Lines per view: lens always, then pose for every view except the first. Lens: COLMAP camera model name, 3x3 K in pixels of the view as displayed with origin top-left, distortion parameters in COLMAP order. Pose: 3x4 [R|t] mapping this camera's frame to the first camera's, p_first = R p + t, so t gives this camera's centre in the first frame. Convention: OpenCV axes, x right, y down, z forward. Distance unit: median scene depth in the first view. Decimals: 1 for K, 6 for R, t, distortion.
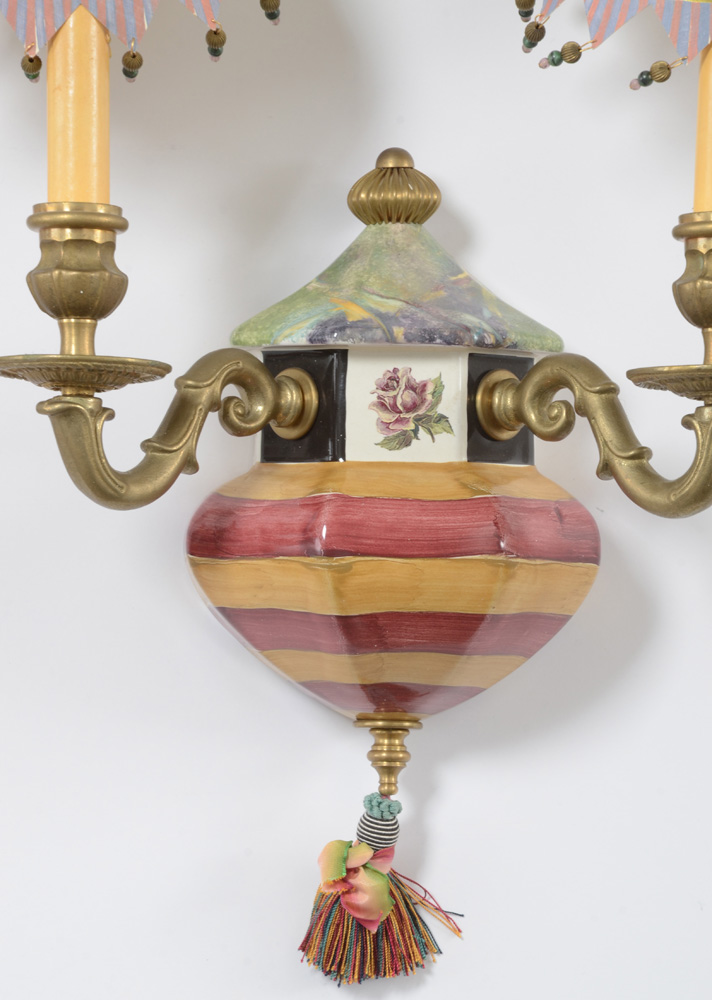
lens RADIAL K [[4460.2, 0, 351.4], [0, 4460.2, 563.2], [0, 0, 1]] dist [1.275294, 0.000000]
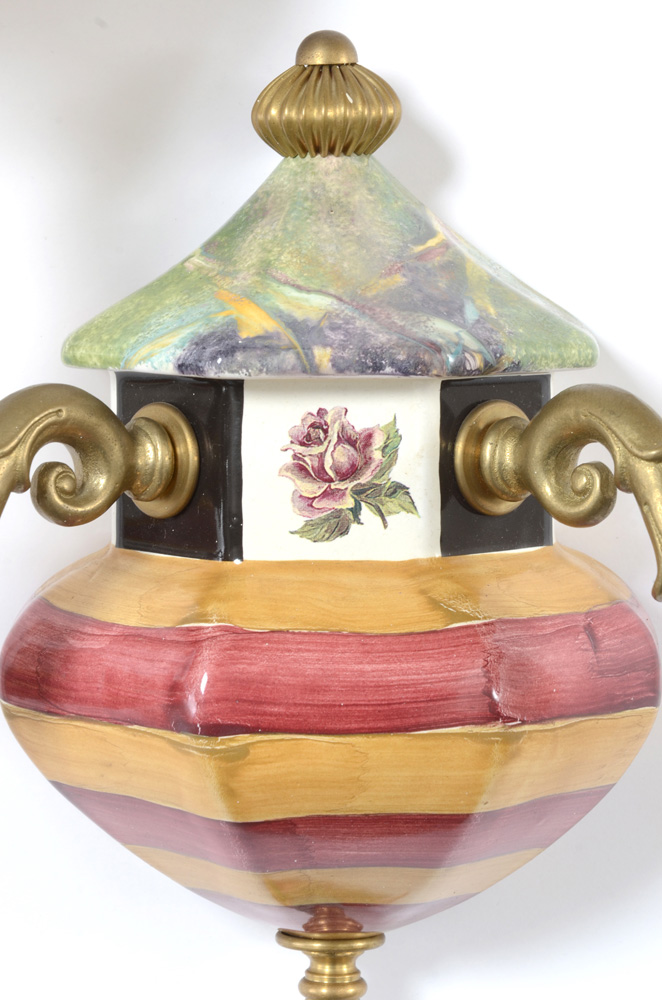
lens RADIAL K [[3446.2, 0, 324.4], [0, 3446.2, 533.7], [0, 0, 1]] dist [0.776130, 0.000000]
pose [[0.998996, -0.012068, -0.043132, 0.030470], [0.016585, 0.994231, 0.105968, -0.076753], [0.041604, -0.106577, 0.993434, 0.528082]]
